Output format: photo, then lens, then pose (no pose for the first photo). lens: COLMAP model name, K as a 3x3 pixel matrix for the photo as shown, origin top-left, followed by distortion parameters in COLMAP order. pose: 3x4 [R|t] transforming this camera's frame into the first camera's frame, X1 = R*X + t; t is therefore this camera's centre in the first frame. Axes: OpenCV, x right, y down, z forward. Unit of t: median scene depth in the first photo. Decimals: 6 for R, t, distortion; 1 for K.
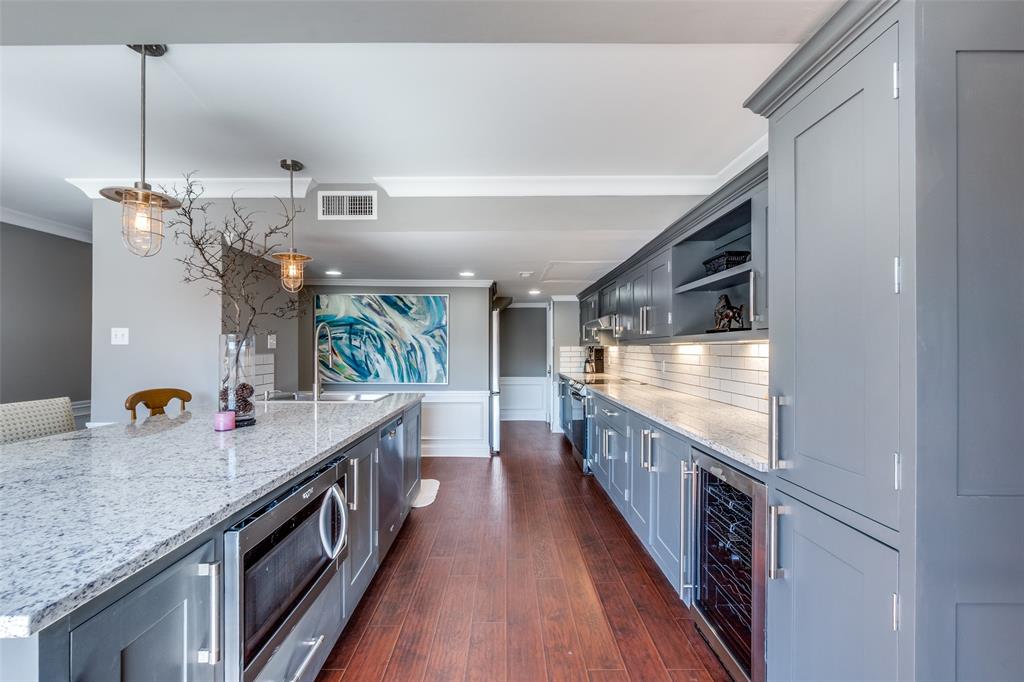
lens RADIAL K [[444.2, 0, 512.4], [0, 444.2, 345.2], [0, 0, 1]] dist [0.000487, 0.000433]
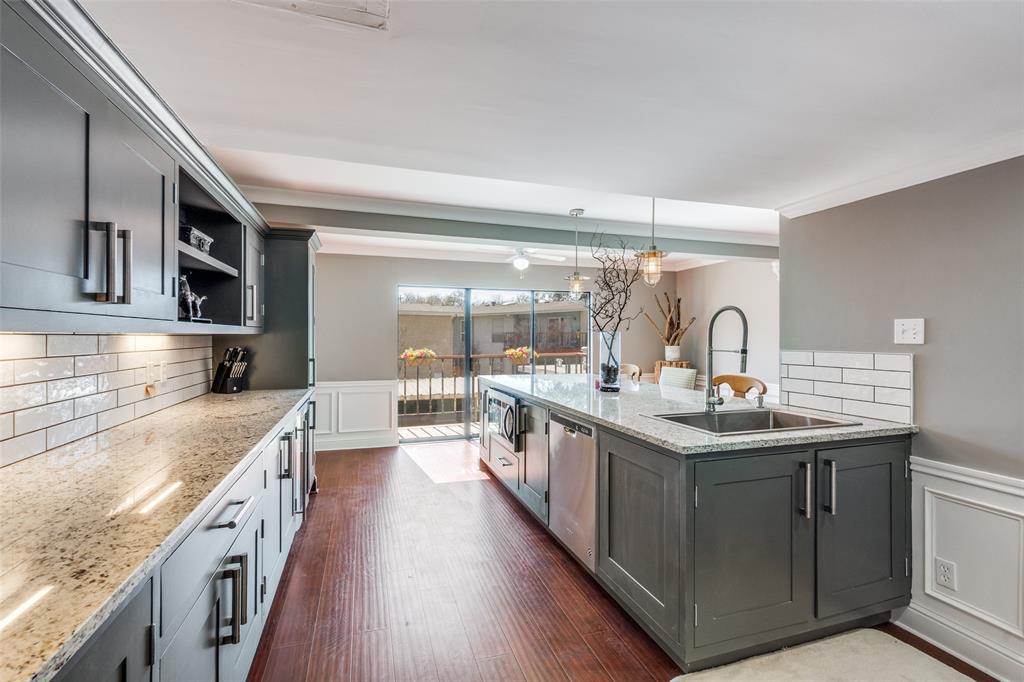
lens RADIAL K [[444.2, 0, 510.0], [0, 444.2, 337.3], [0, 0, 1]] dist [0.000487, 0.000433]
pose [[-0.946473, -0.005238, -0.322739, 0.126562], [-0.004820, 0.999986, -0.002093, 0.002789], [0.322746, -0.000425, -0.946486, 1.614714]]
